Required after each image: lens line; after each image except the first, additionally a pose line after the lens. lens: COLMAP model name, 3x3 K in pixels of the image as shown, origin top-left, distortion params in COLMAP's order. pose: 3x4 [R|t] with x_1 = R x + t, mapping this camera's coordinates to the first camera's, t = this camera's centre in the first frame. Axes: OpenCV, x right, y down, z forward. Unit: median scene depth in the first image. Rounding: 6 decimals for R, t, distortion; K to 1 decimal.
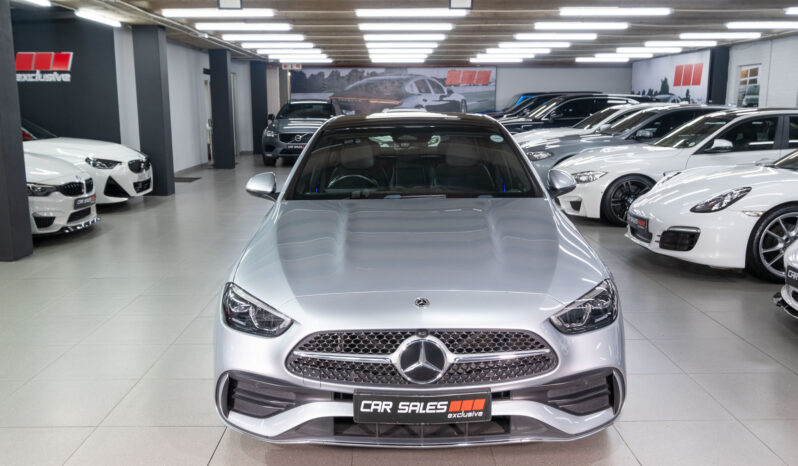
lens RADIAL K [[724.0, 0, 398.7], [0, 724.0, 233.4], [0, 0, 1]] dist [-0.003431, 0.027604]
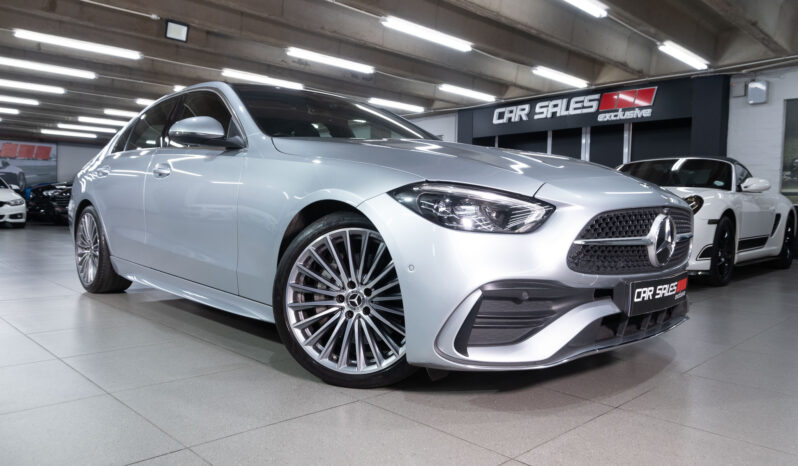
lens RADIAL K [[574.4, 0, 393.6], [0, 574.4, 234.4], [0, 0, 1]] dist [-0.001522, 0.003634]
pose [[0.730621, -0.015469, 0.682608, -0.275544], [0.099241, 0.991533, -0.083751, 0.071235], [-0.675532, 0.128933, 0.725970, 0.249645]]
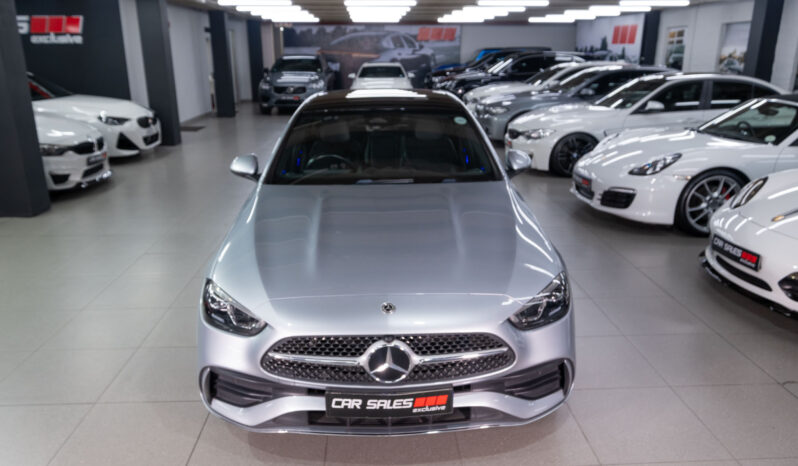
lens RADIAL K [[594.1, 0, 399.9], [0, 594.1, 235.6], [0, 0, 1]] dist [0.002369, 0.003476]
pose [[0.999400, -0.007747, 0.033769, 0.007414], [0.003510, 0.992306, 0.123762, -0.043121], [-0.034468, -0.123570, 0.991737, 0.055794]]
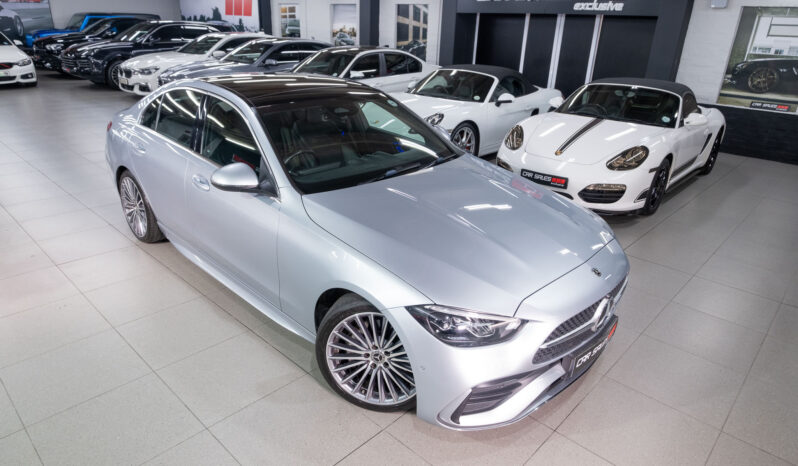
lens RADIAL K [[498.0, 0, 403.9], [0, 498.0, 236.1], [0, 0, 1]] dist [-0.000609, -0.006146]
pose [[0.693949, -0.253512, 0.673919, -0.290774], [0.087252, 0.958677, 0.270786, -0.088113], [-0.714718, -0.129111, 0.687392, 0.238222]]
